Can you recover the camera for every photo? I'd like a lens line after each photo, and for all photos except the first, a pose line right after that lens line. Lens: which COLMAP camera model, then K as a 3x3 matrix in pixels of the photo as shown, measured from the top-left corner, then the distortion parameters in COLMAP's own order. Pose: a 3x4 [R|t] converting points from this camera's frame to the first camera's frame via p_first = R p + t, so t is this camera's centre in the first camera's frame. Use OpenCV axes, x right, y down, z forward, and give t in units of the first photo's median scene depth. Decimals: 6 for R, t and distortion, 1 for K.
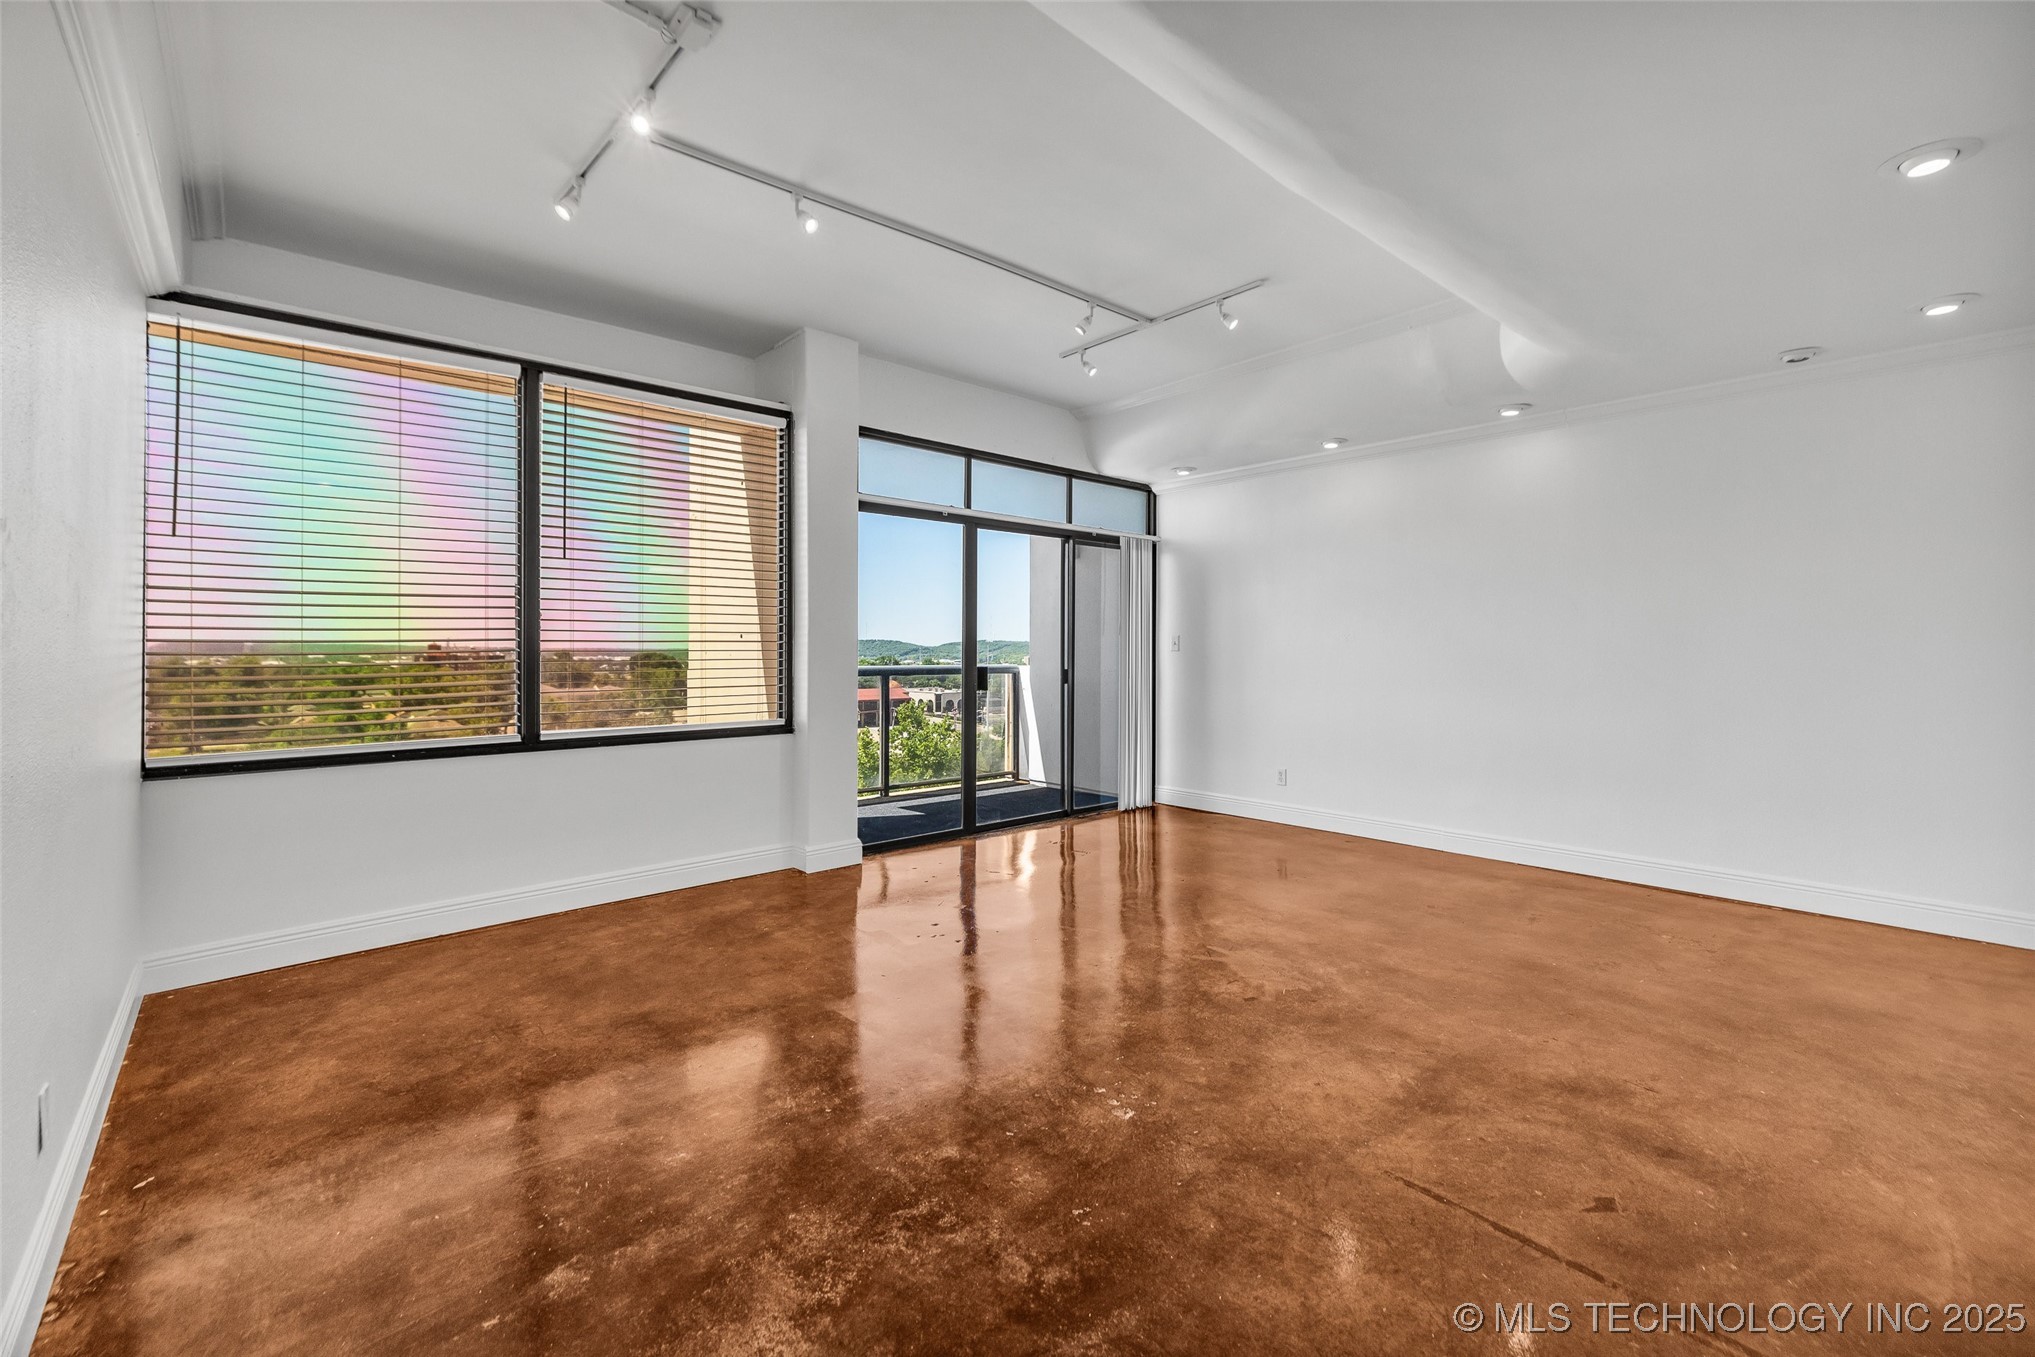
lens RADIAL K [[848.2, 0, 1040.3], [0, 848.2, 648.5], [0, 0, 1]] dist [-0.004170, 0.001489]
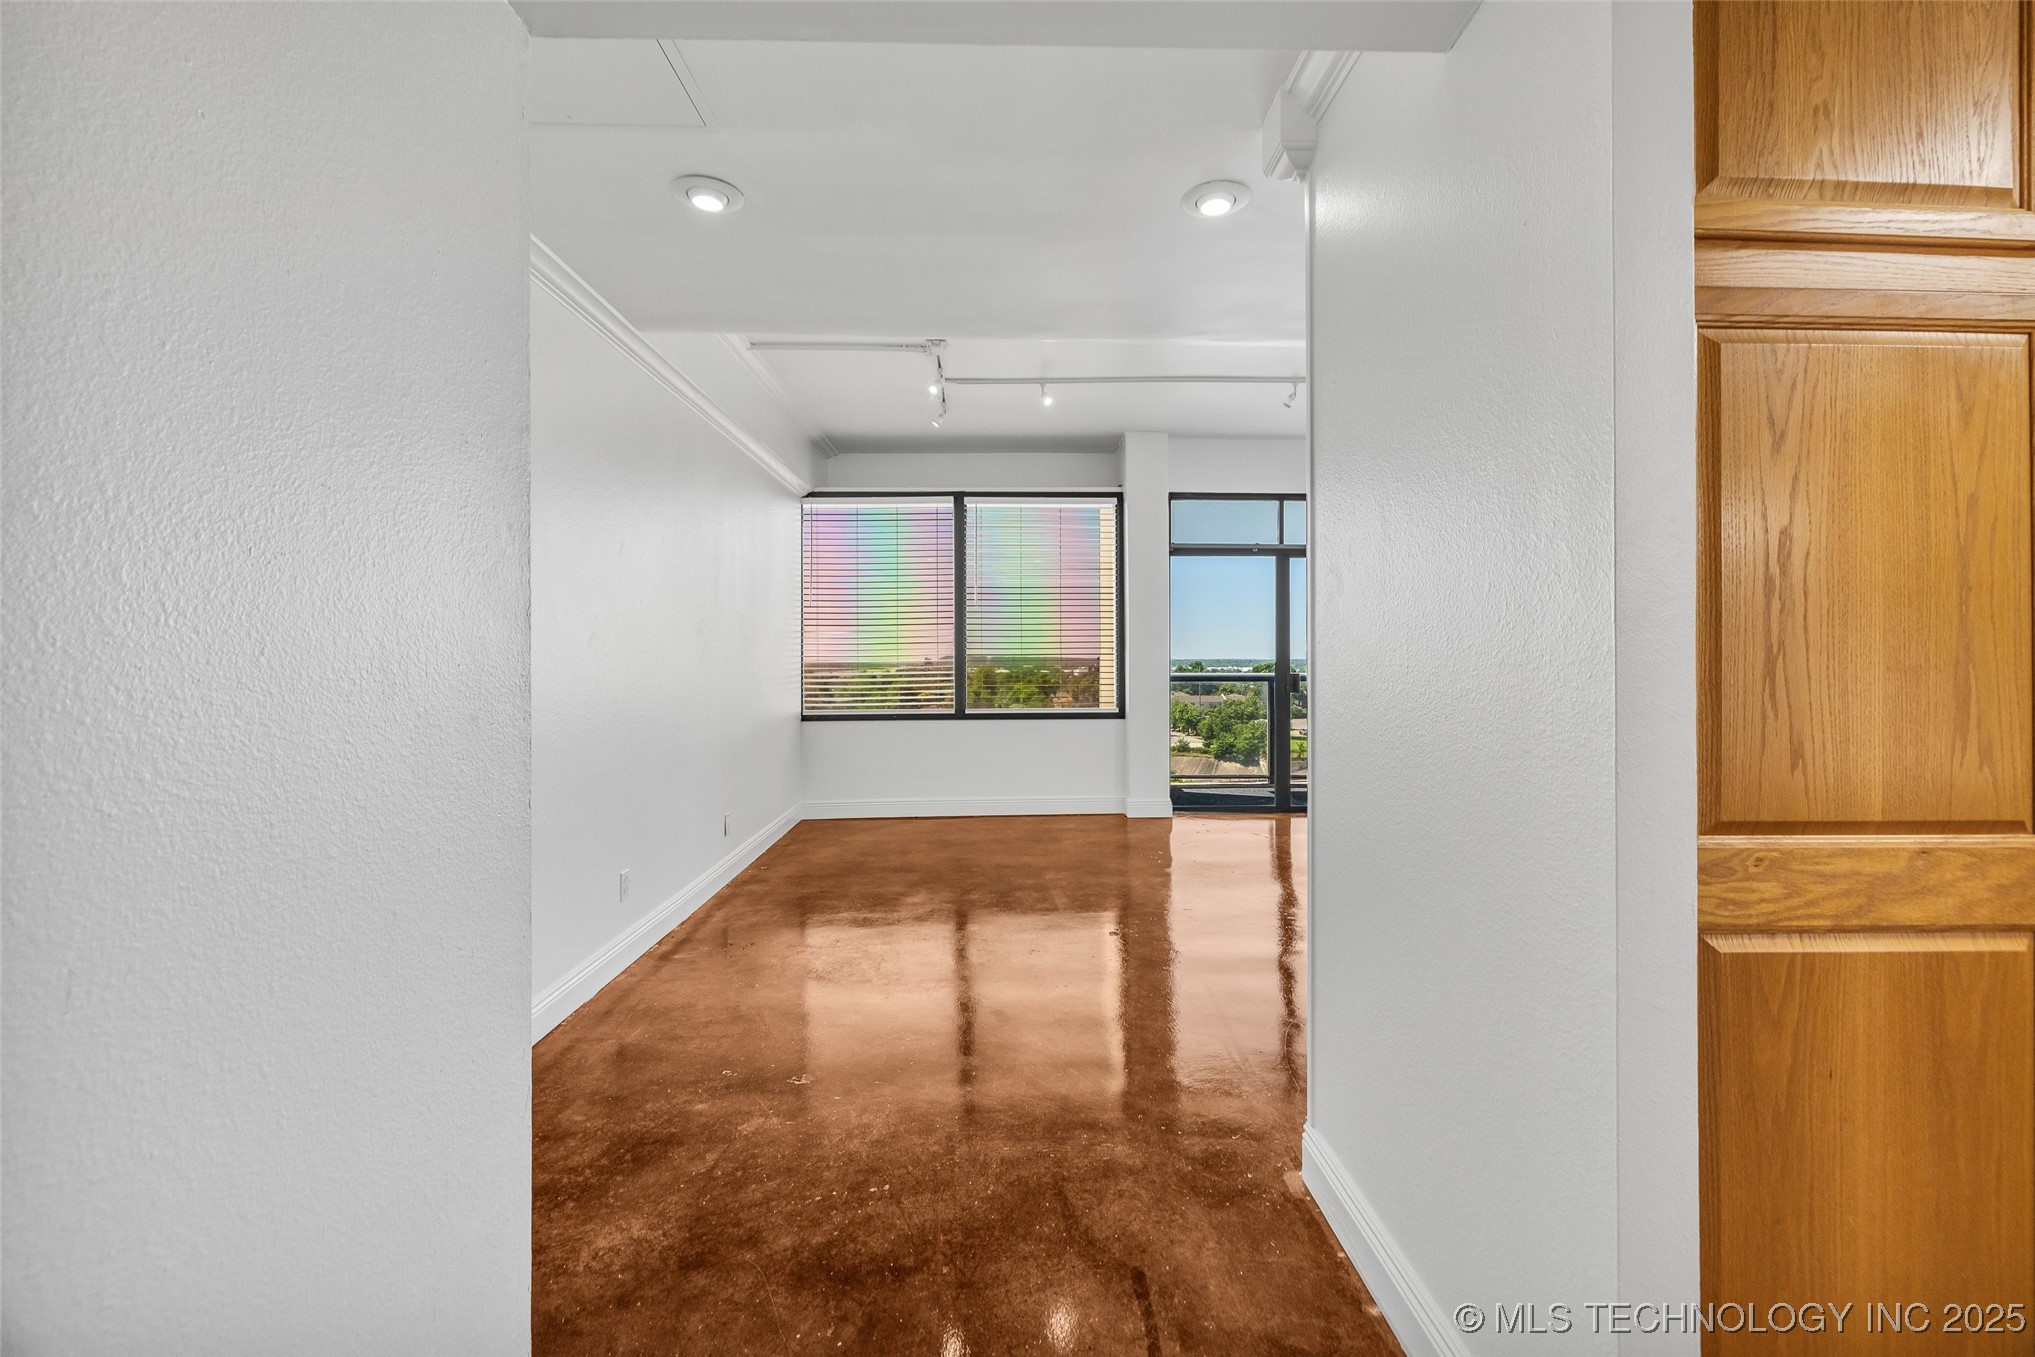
lens RADIAL K [[870.4, 0, 1033.7], [0, 870.4, 660.6], [0, 0, 1]] dist [-0.001687, 0.000204]
pose [[0.763880, -0.003663, -0.645347, 0.687173], [0.005203, 0.999986, 0.000483, 0.002381], [0.645337, -0.003727, 0.763889, -0.265212]]
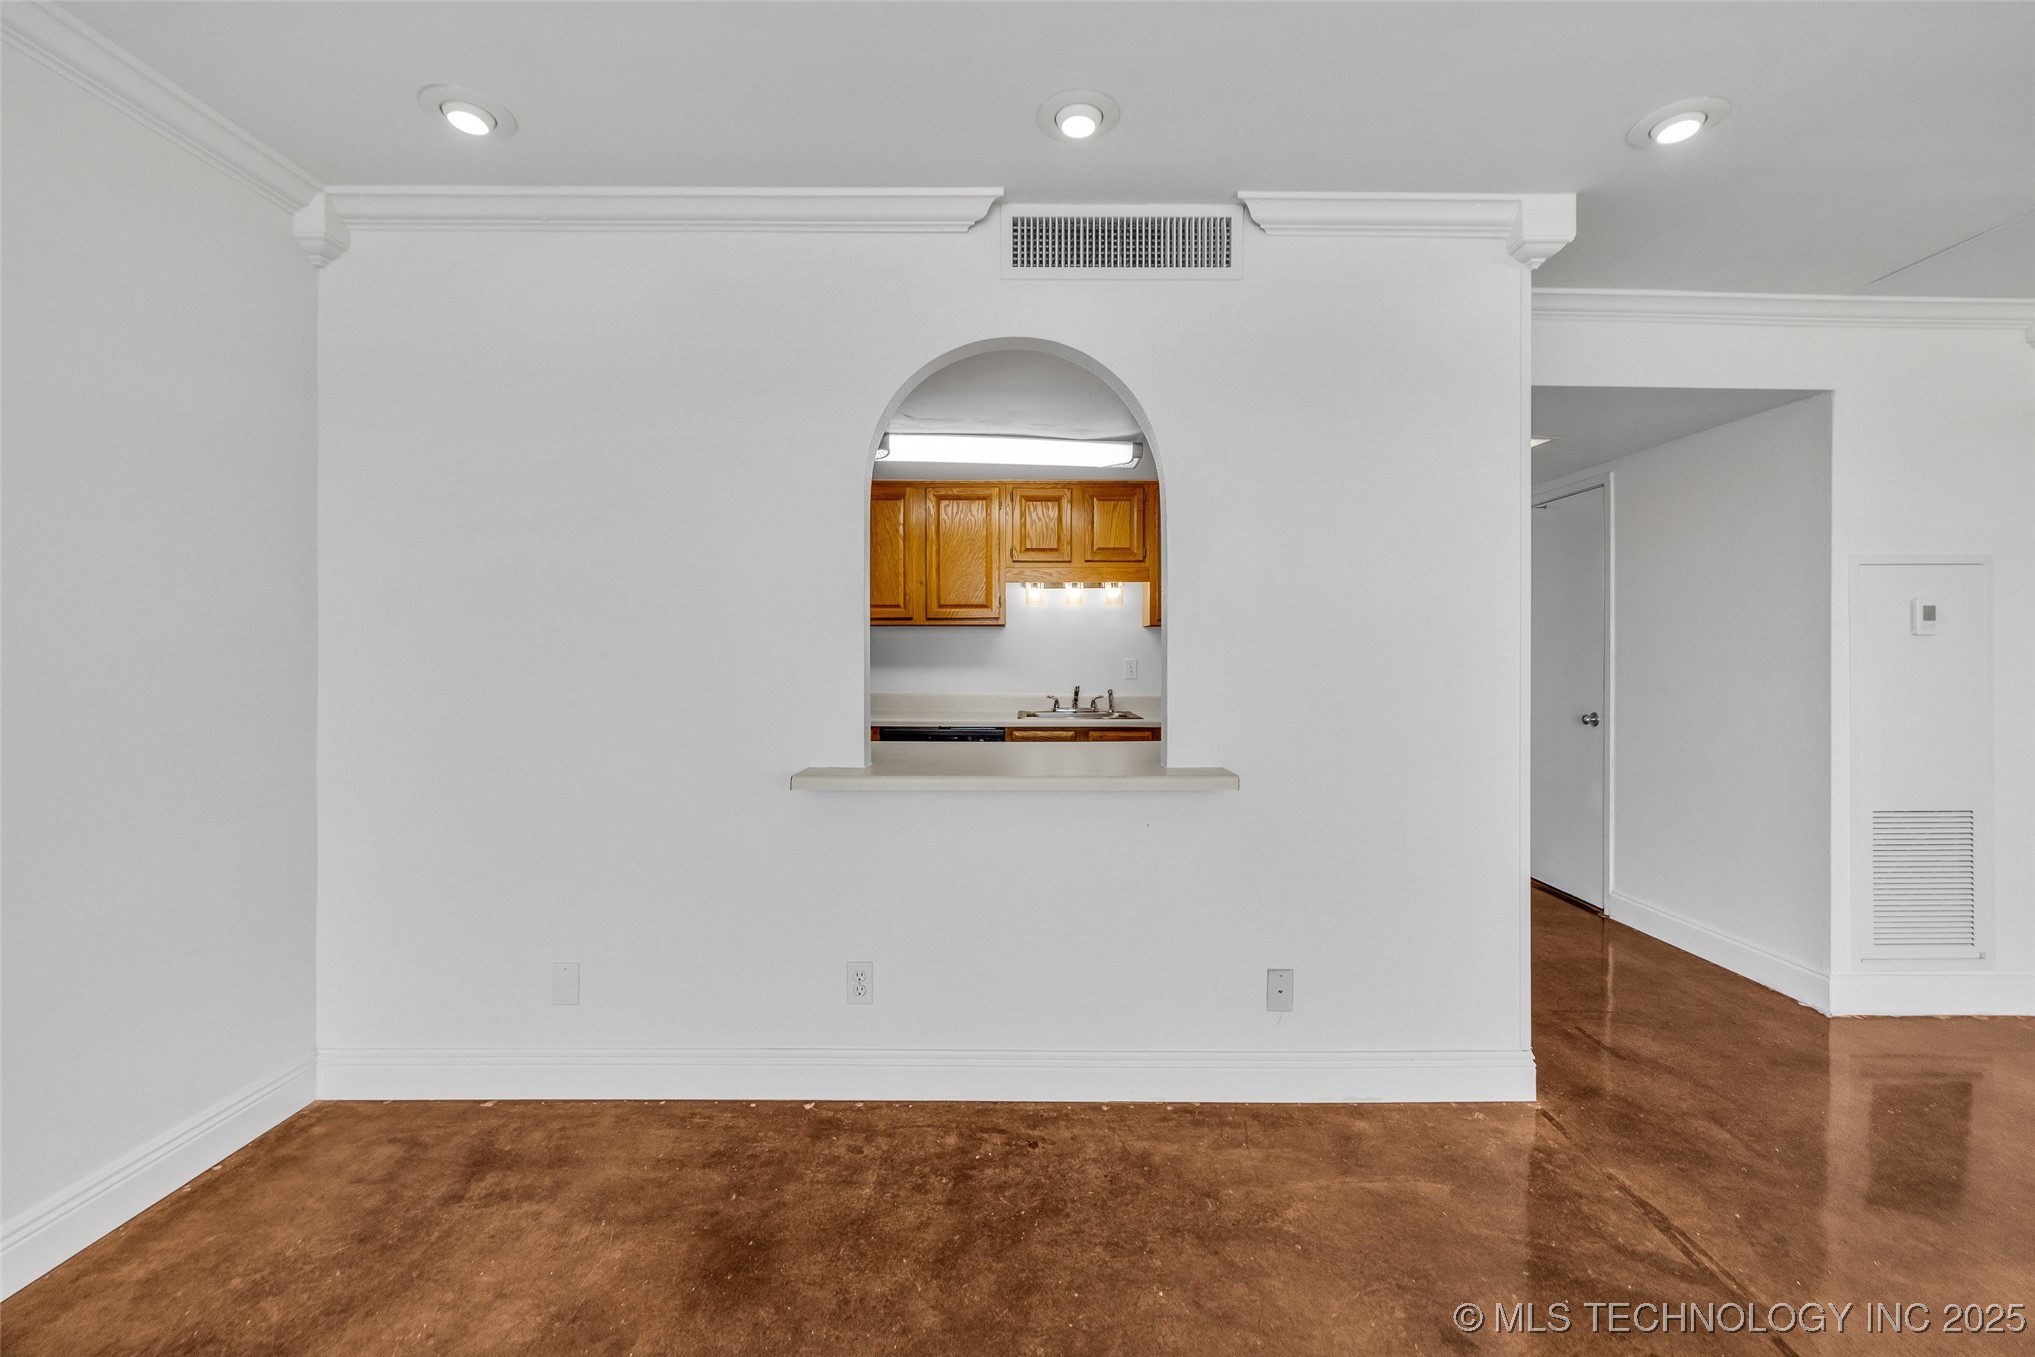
lens RADIAL K [[870.4, 0, 1022.4], [0, 870.4, 656.4], [0, 0, 1]] dist [-0.001687, 0.000204]
pose [[-0.740569, -0.002483, 0.671976, 0.286179], [-0.000163, 0.999994, 0.003515, -0.009539], [-0.671981, 0.002494, -0.740565, 1.033708]]
